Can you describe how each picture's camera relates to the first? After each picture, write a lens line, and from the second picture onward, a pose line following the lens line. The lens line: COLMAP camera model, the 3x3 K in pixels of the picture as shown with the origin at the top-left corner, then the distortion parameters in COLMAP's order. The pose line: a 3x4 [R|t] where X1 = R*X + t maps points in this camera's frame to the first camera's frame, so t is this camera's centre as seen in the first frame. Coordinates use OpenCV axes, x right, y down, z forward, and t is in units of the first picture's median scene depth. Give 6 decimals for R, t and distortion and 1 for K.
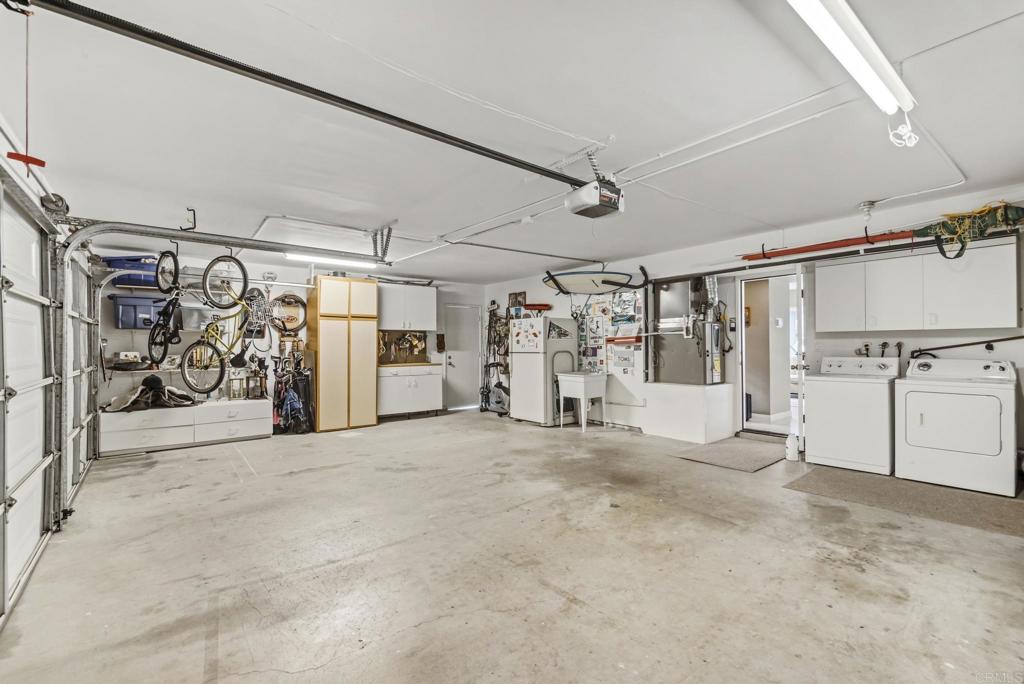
lens RADIAL K [[457.7, 0, 511.3], [0, 457.7, 343.8], [0, 0, 1]] dist [0.004488, -0.001150]
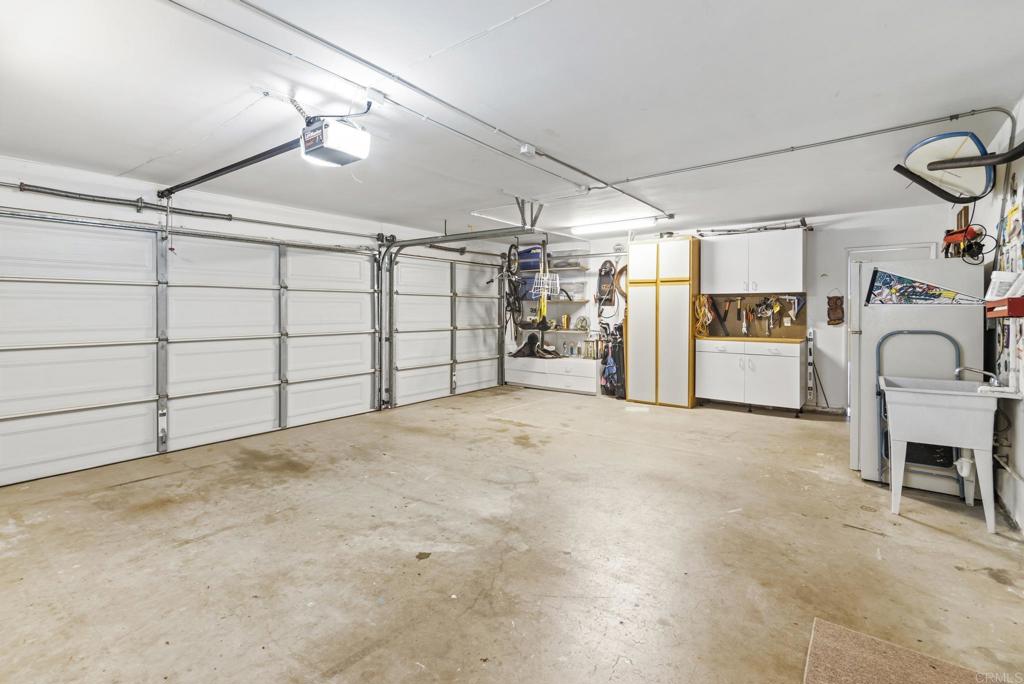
lens RADIAL K [[457.7, 0, 489.2], [0, 457.7, 310.7], [0, 0, 1]] dist [0.004488, -0.001150]
pose [[0.240378, 0.006268, -0.970659, 0.896107], [0.001711, 0.999975, 0.006882, -0.015910], [0.970678, -0.003315, 0.240361, 0.918122]]
